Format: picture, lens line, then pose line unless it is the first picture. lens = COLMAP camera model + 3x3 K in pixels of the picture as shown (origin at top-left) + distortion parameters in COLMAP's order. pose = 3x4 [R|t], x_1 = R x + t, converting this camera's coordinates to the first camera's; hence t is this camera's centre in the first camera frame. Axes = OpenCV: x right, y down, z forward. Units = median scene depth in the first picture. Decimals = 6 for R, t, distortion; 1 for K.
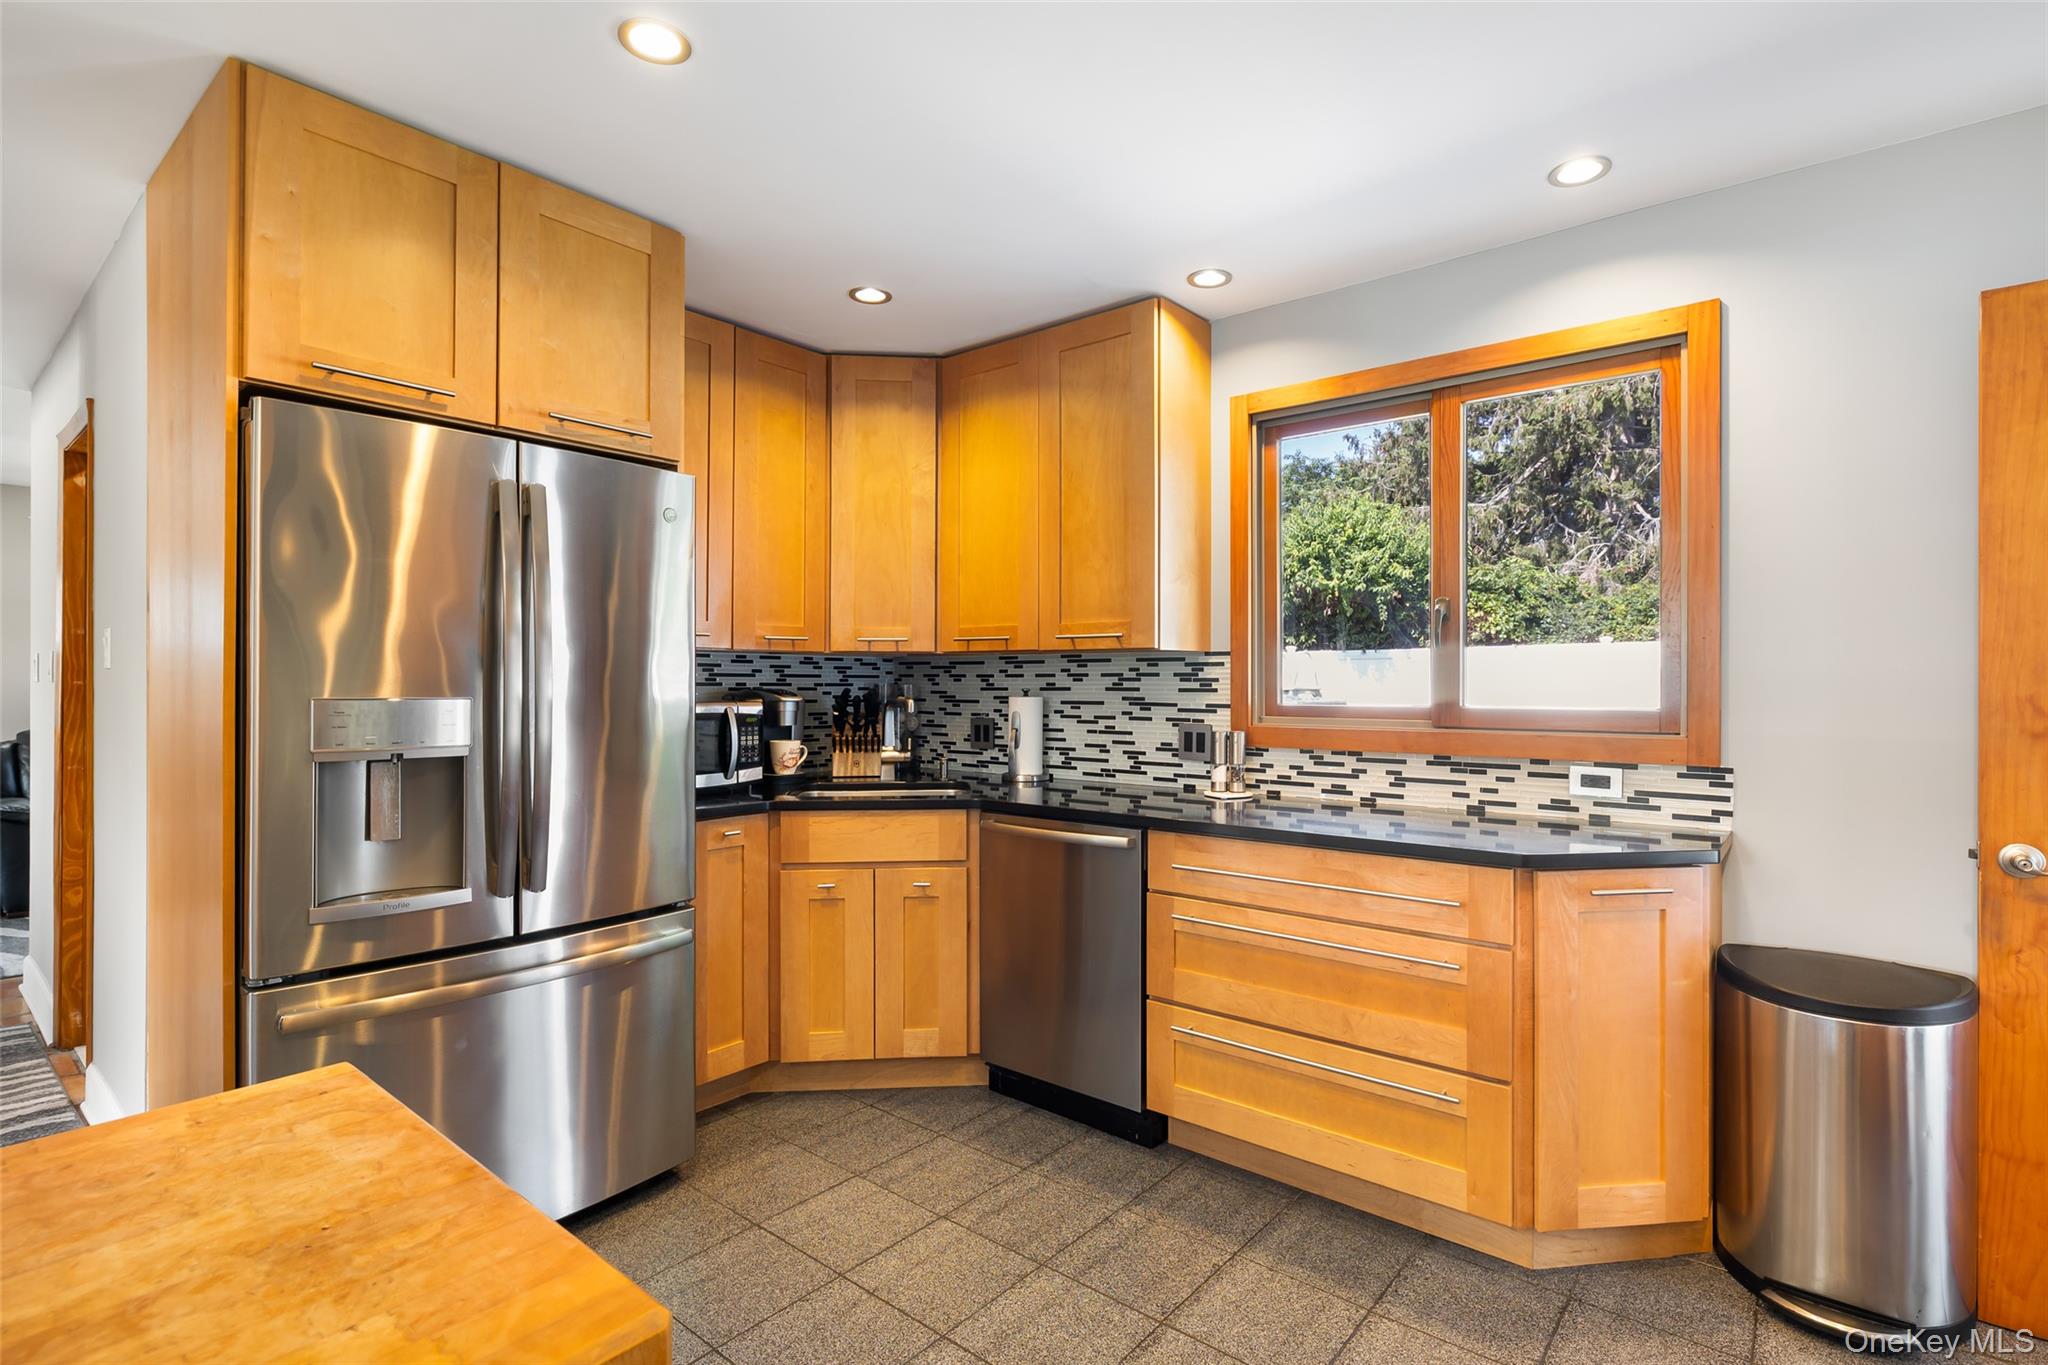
lens RADIAL K [[996.3, 0, 1011.2], [0, 996.3, 684.6], [0, 0, 1]] dist [-0.004795, 0.000831]
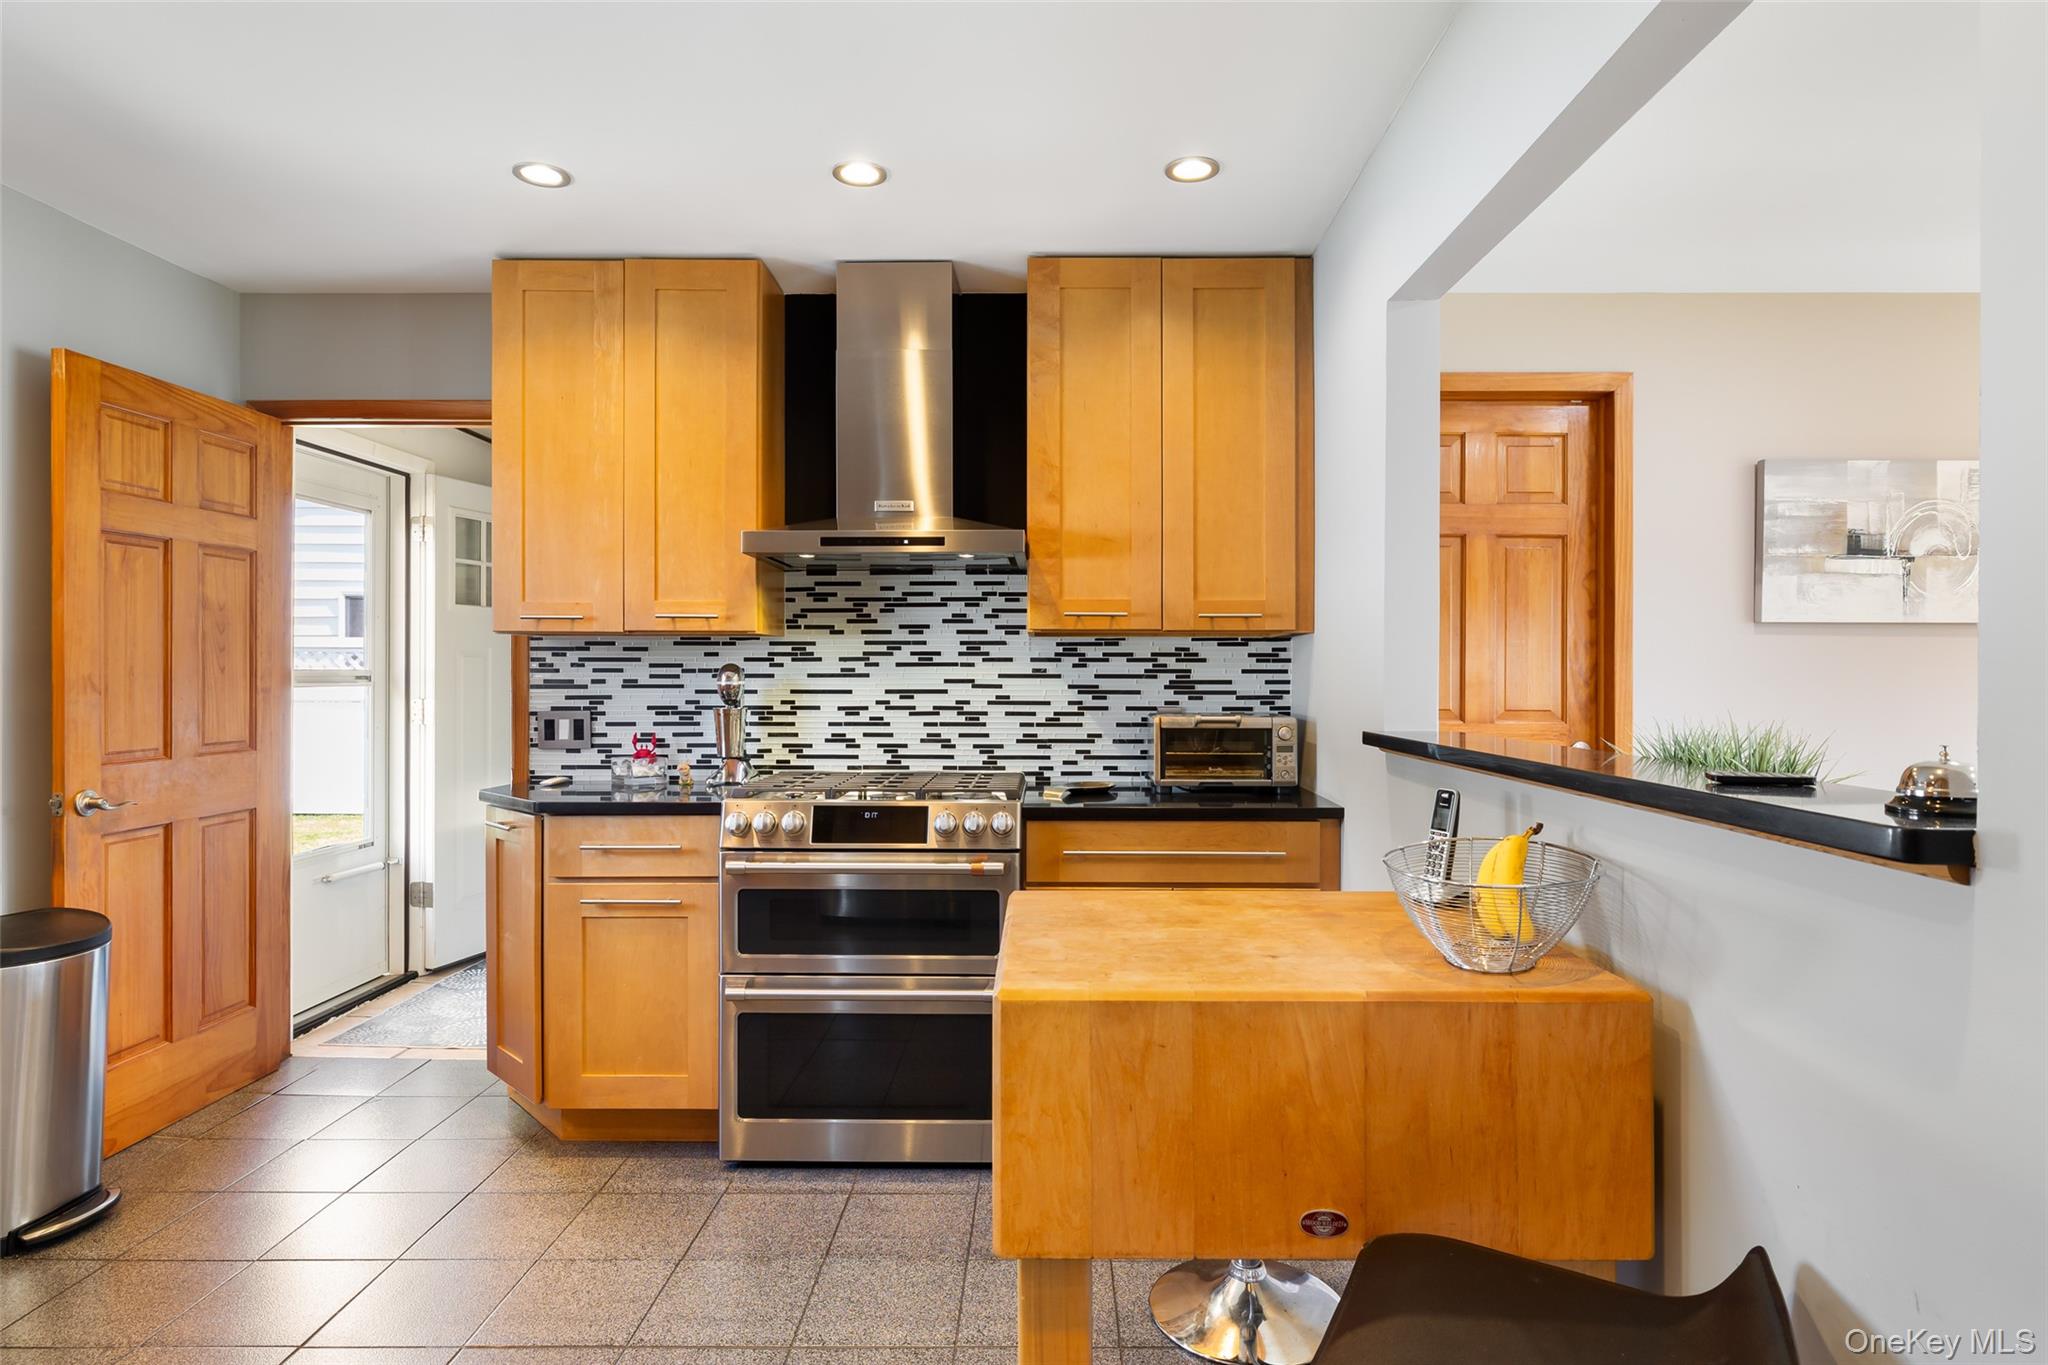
lens RADIAL K [[1122.5, 0, 1059.5], [0, 1122.5, 665.9], [0, 0, 1]] dist [-0.000242, -0.001249]
pose [[0.768108, -0.001494, 0.640319, -0.498697], [-0.002151, 0.999986, 0.004913, -0.010020], [-0.640317, -0.005151, 0.768093, 0.184512]]
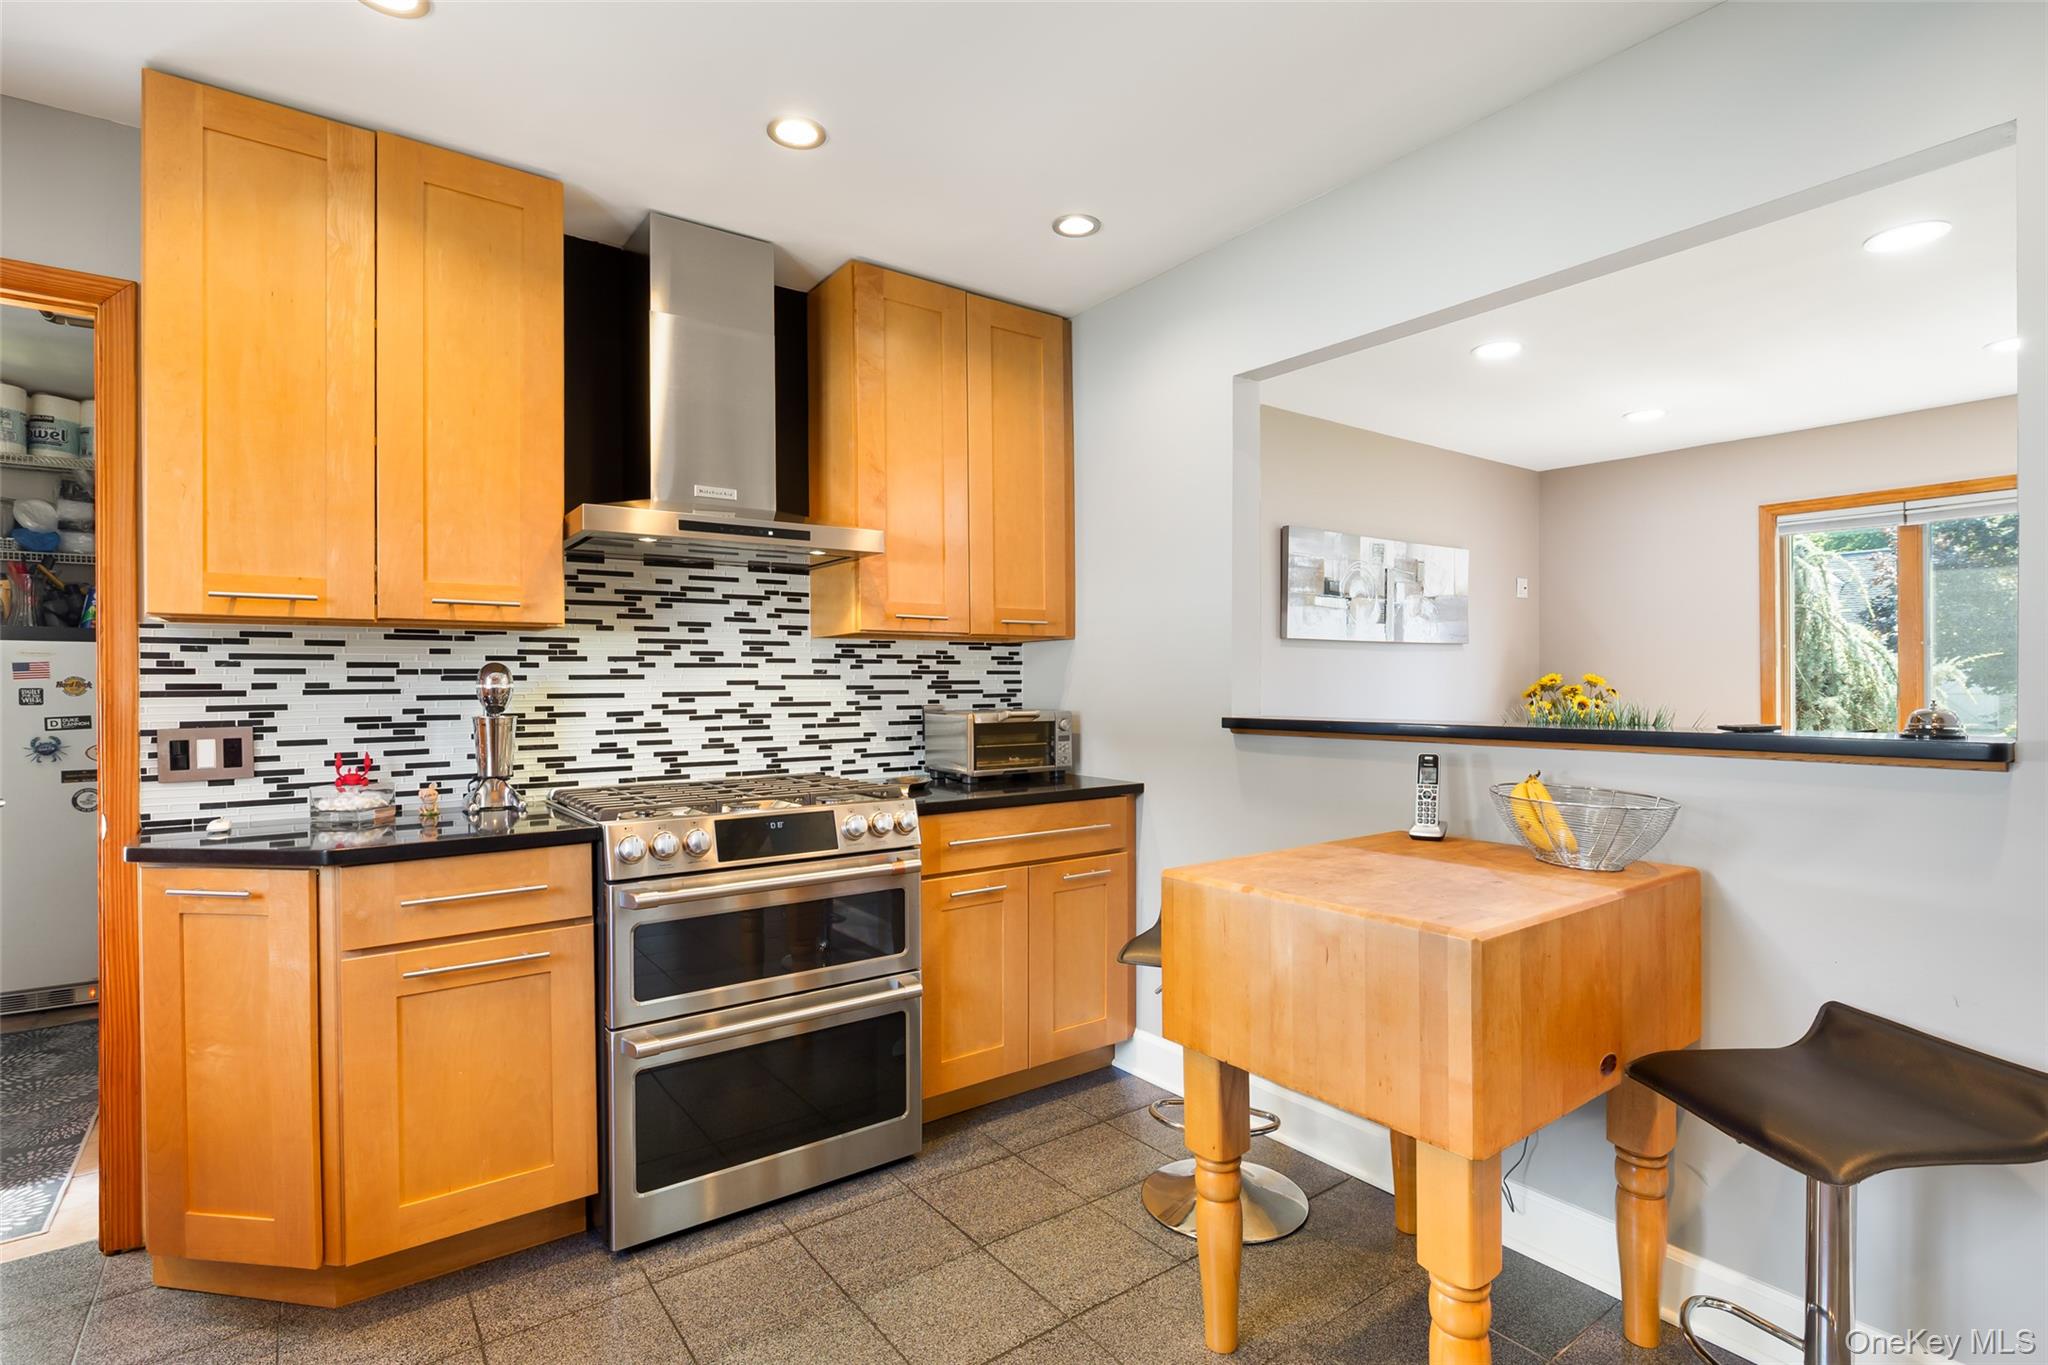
lens RADIAL K [[996.3, 0, 1030.0], [0, 996.3, 678.5], [0, 0, 1]] dist [-0.004795, 0.000831]
pose [[0.223771, -0.005294, 0.974627, -0.709860], [-0.002525, 0.999979, 0.006011, -0.000003], [-0.974638, -0.003806, 0.223753, 0.605935]]
